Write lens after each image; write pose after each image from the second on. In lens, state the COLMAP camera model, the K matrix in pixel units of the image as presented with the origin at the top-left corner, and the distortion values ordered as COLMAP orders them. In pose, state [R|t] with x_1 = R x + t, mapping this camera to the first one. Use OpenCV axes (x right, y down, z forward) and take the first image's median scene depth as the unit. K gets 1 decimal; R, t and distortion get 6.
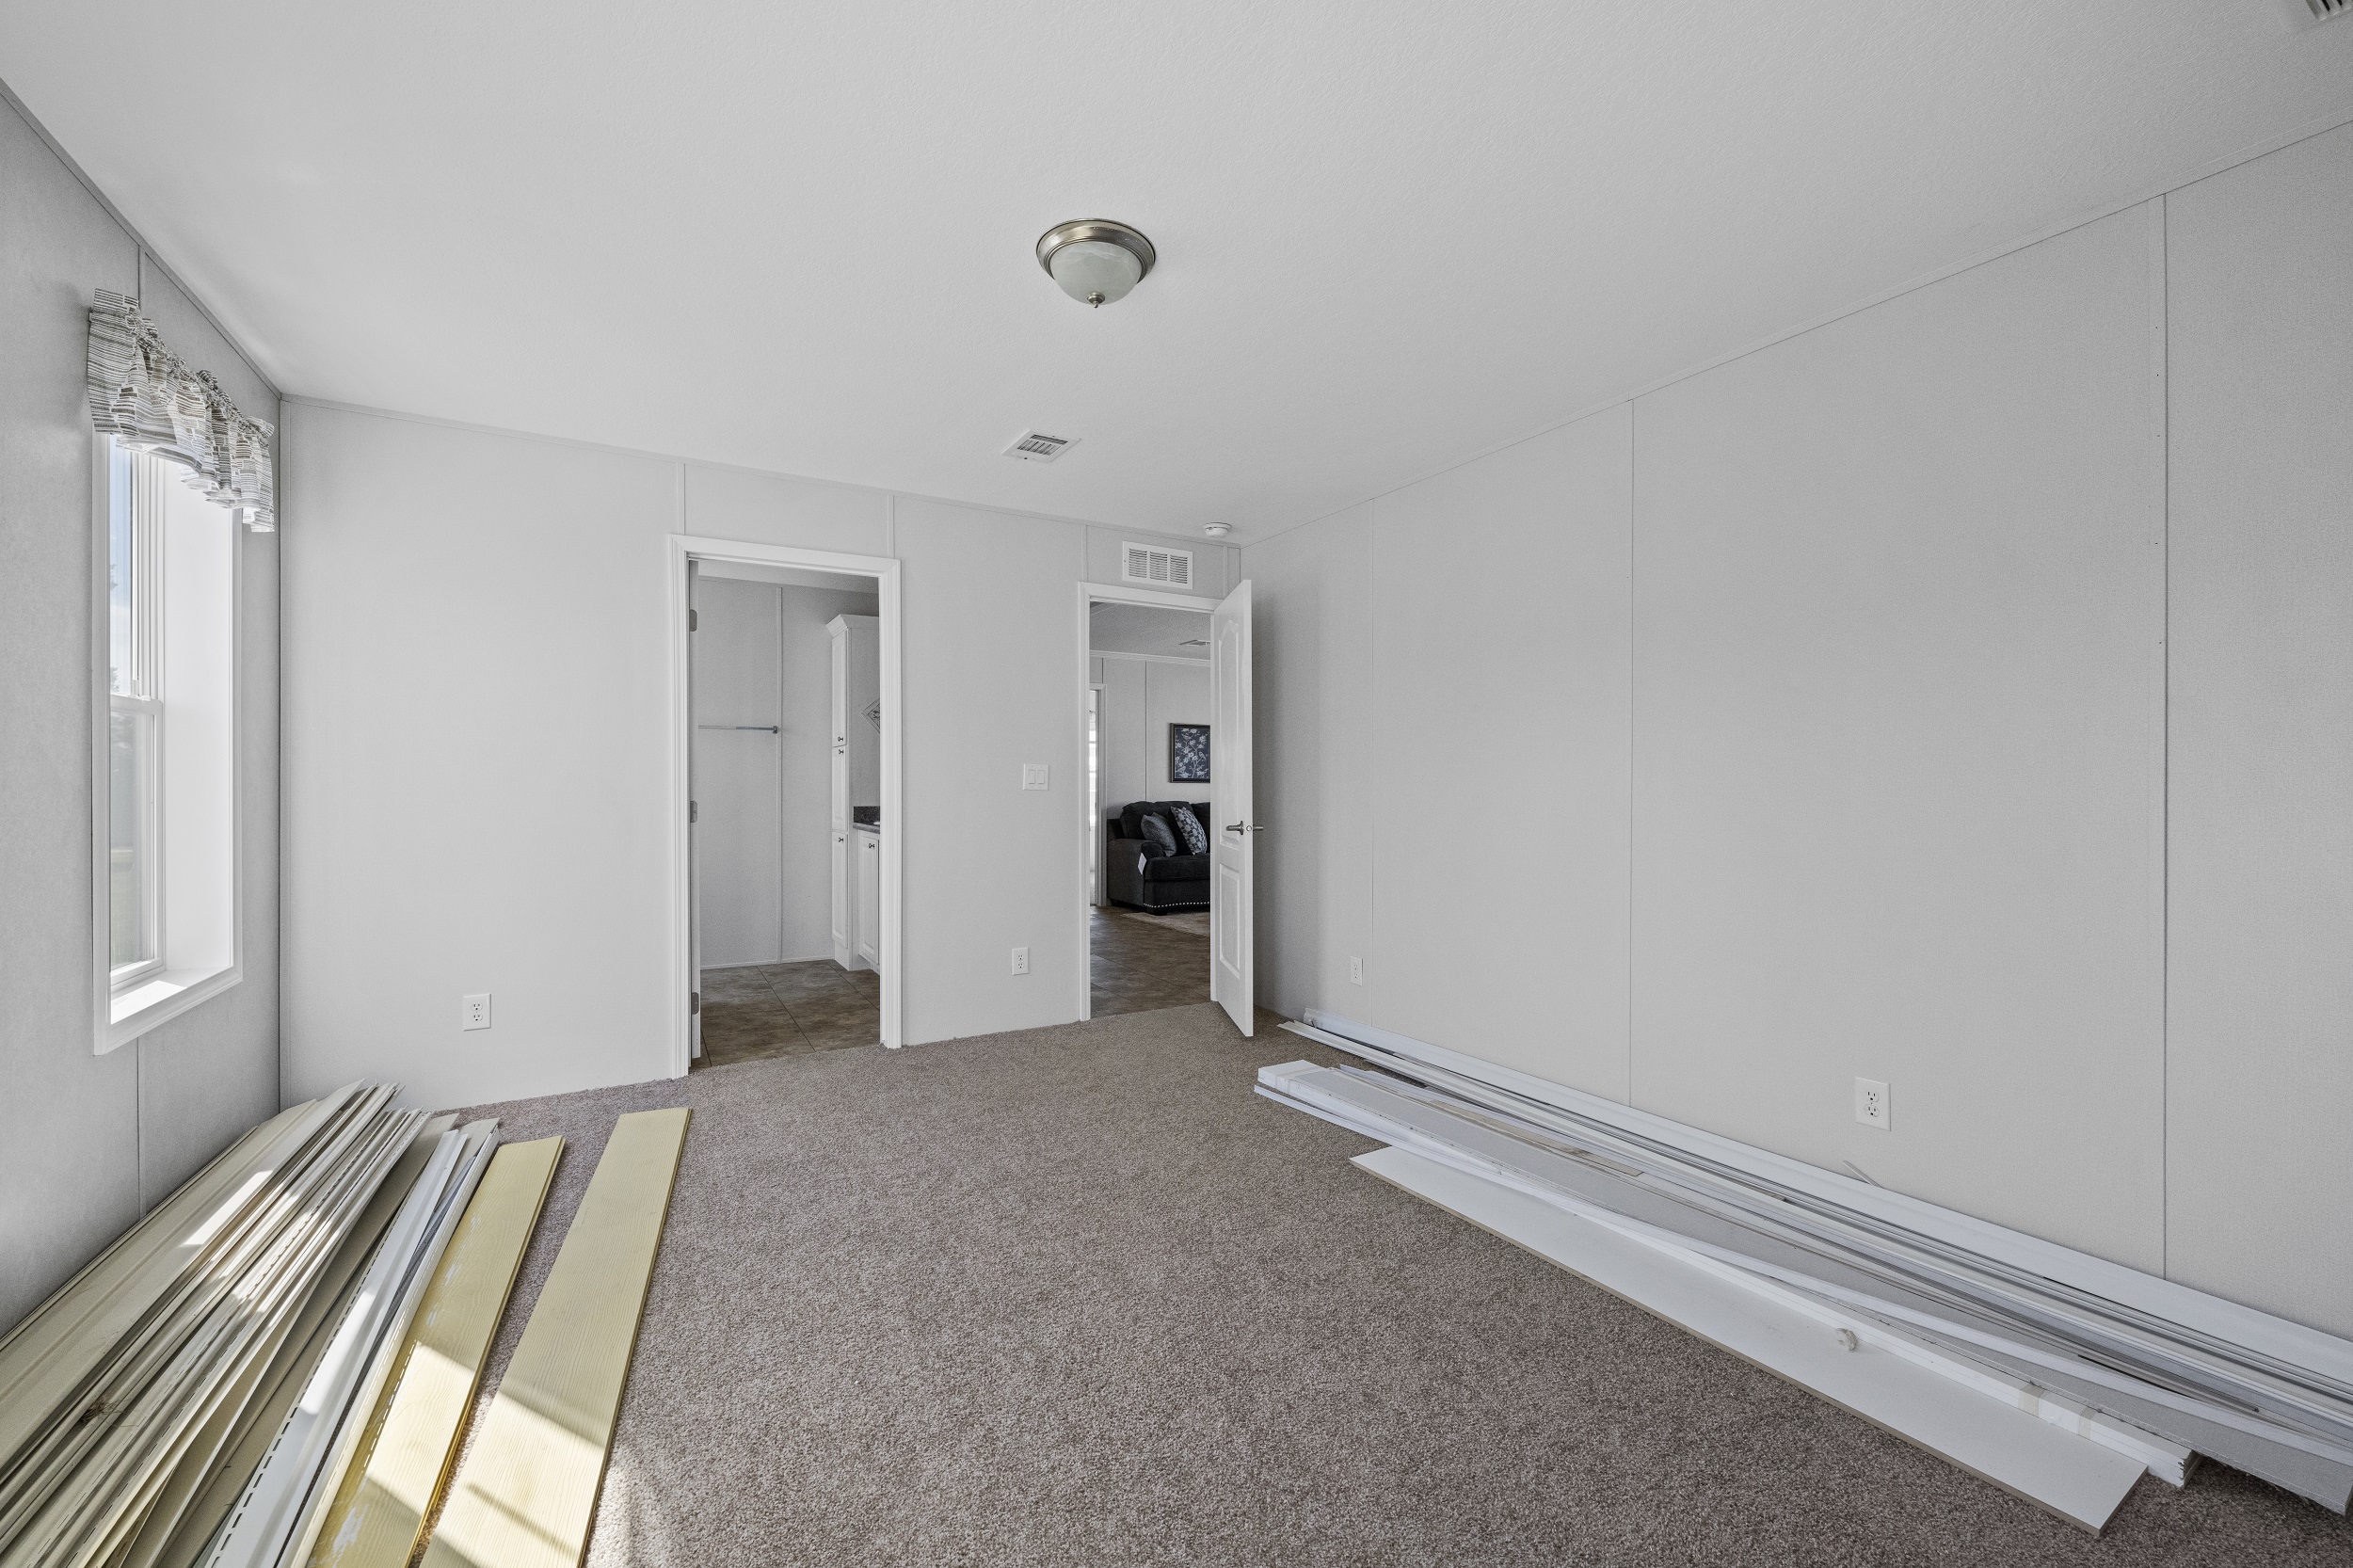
lens RADIAL K [[932.7, 0, 1172.7], [0, 932.7, 788.9], [0, 0, 1]] dist [0.000829, 0.000153]
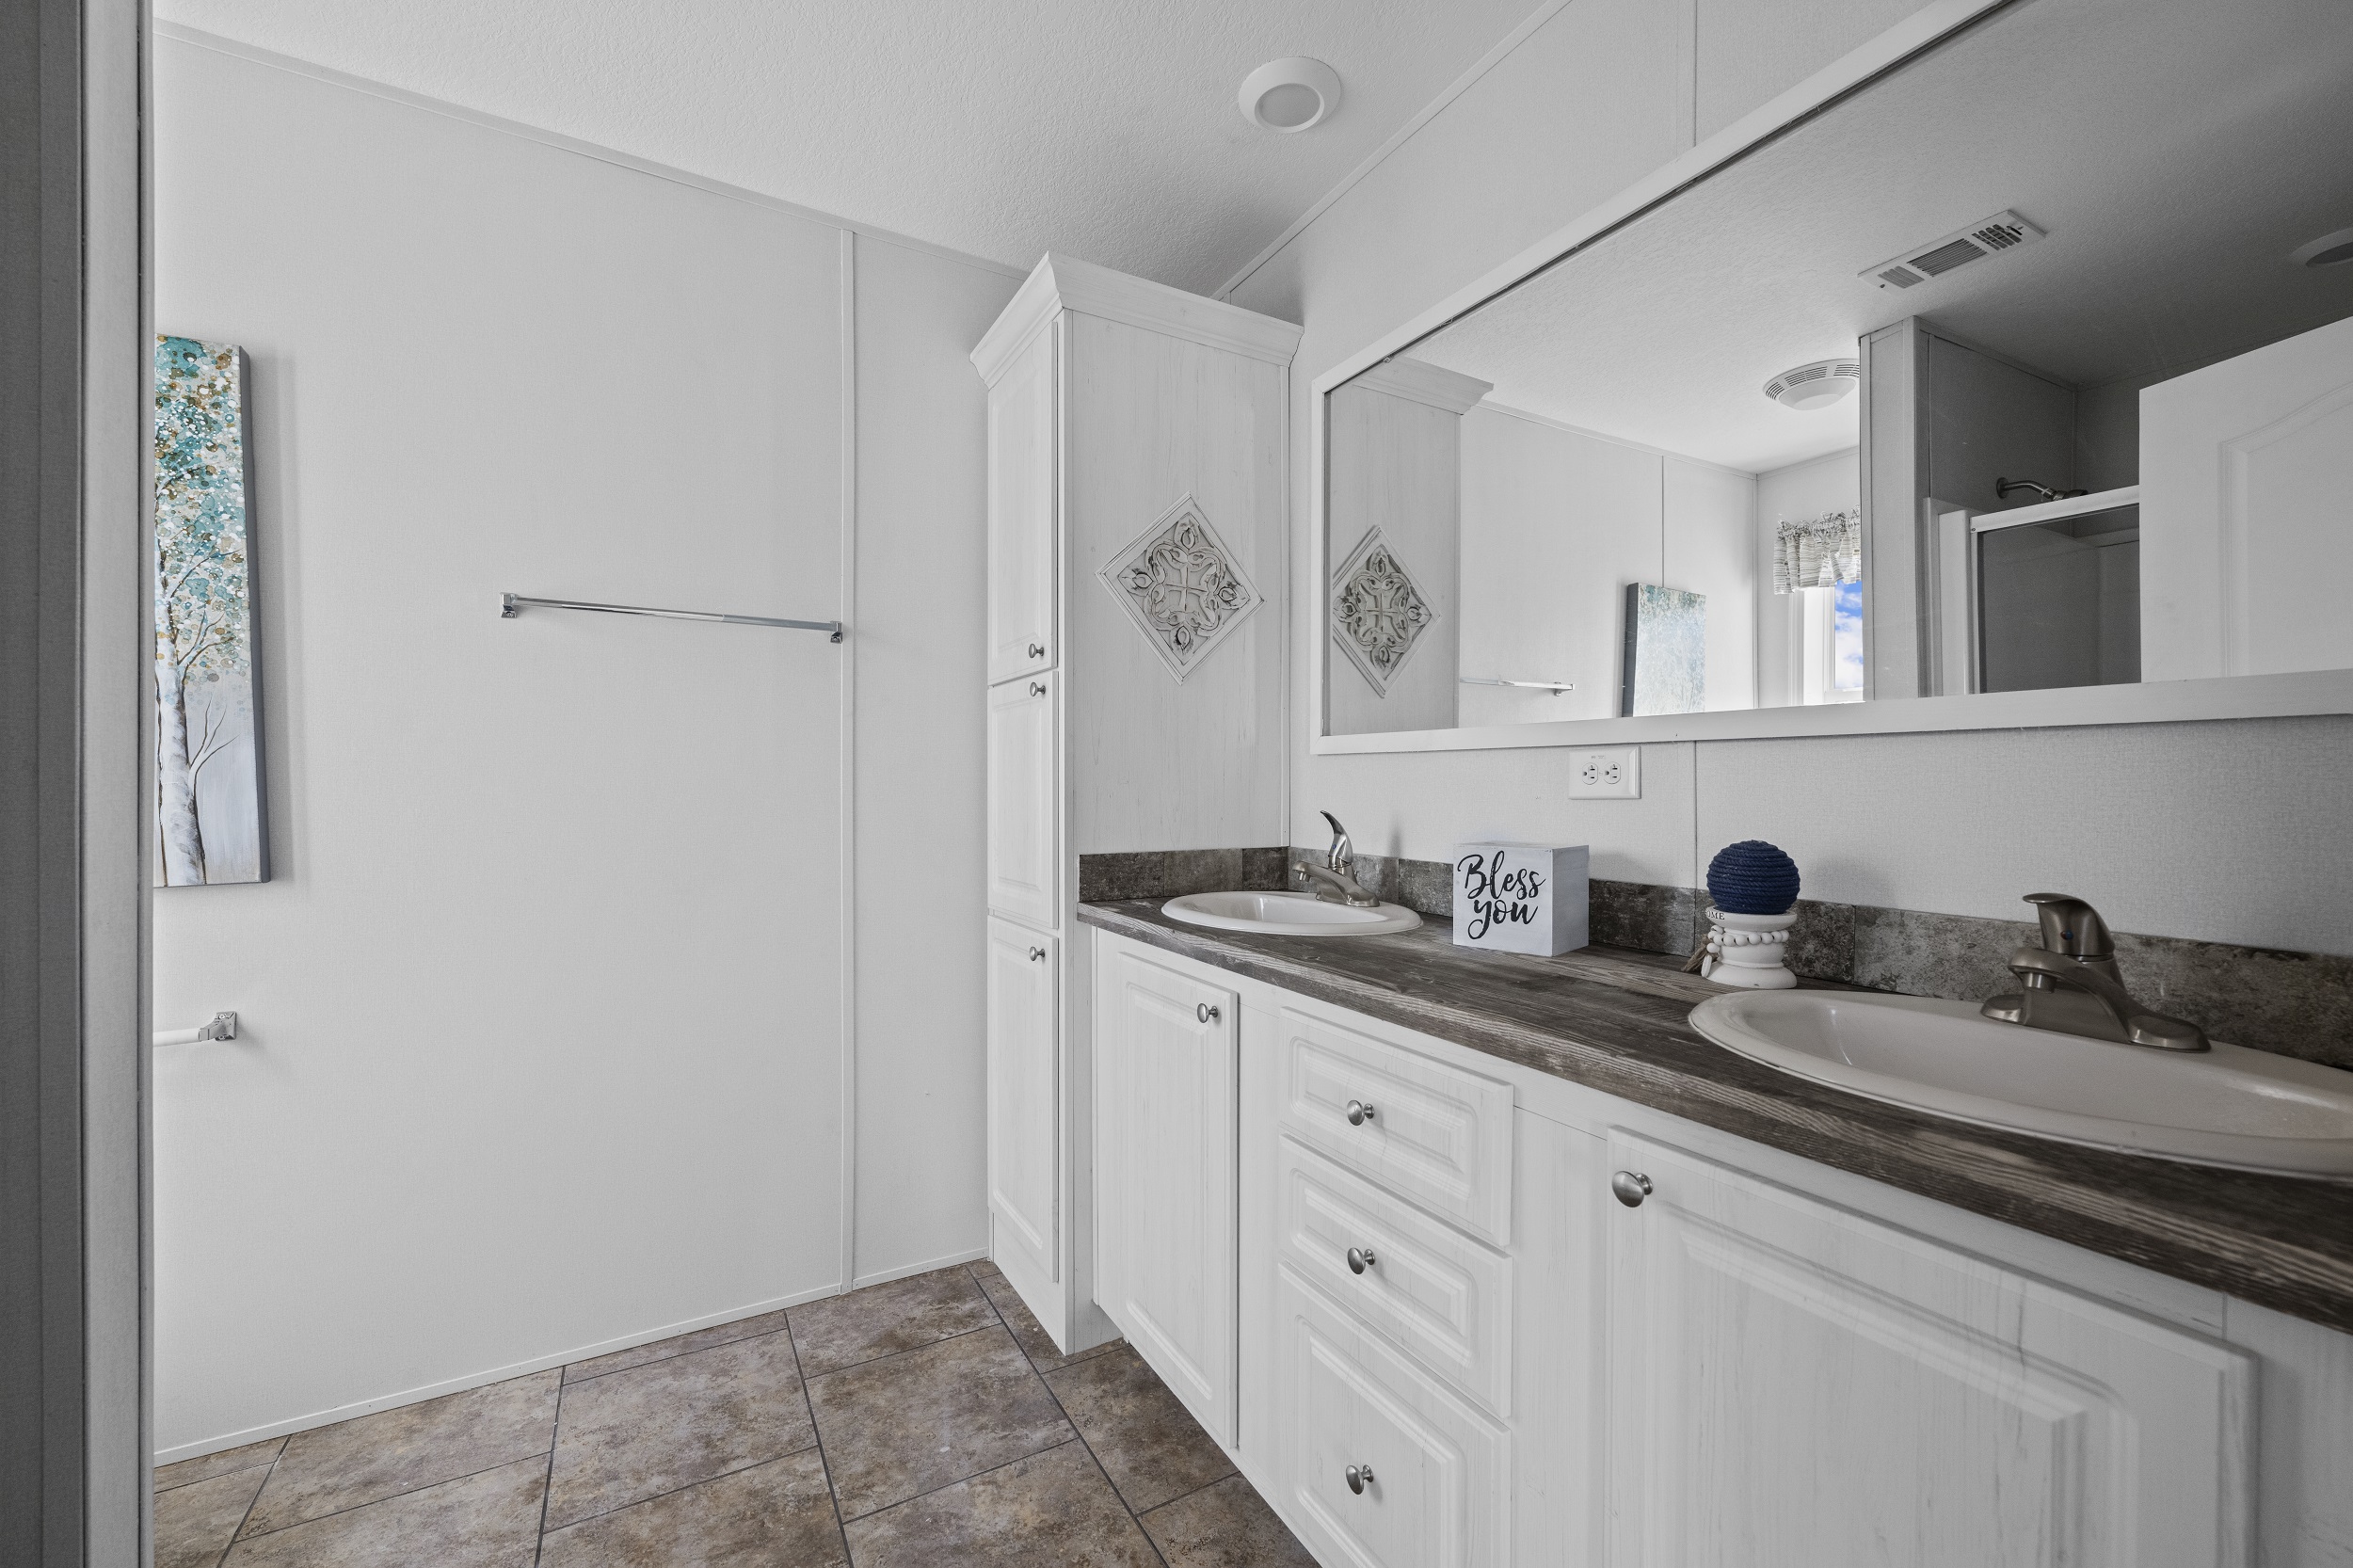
lens RADIAL K [[932.7, 0, 1184.6], [0, 932.7, 785.6], [0, 0, 1]] dist [0.000829, 0.000153]
pose [[0.999986, -0.002584, -0.004523, -0.299471], [0.002584, 0.999997, 0.000047, -0.005282], [0.004522, -0.000059, 0.999990, 0.664335]]
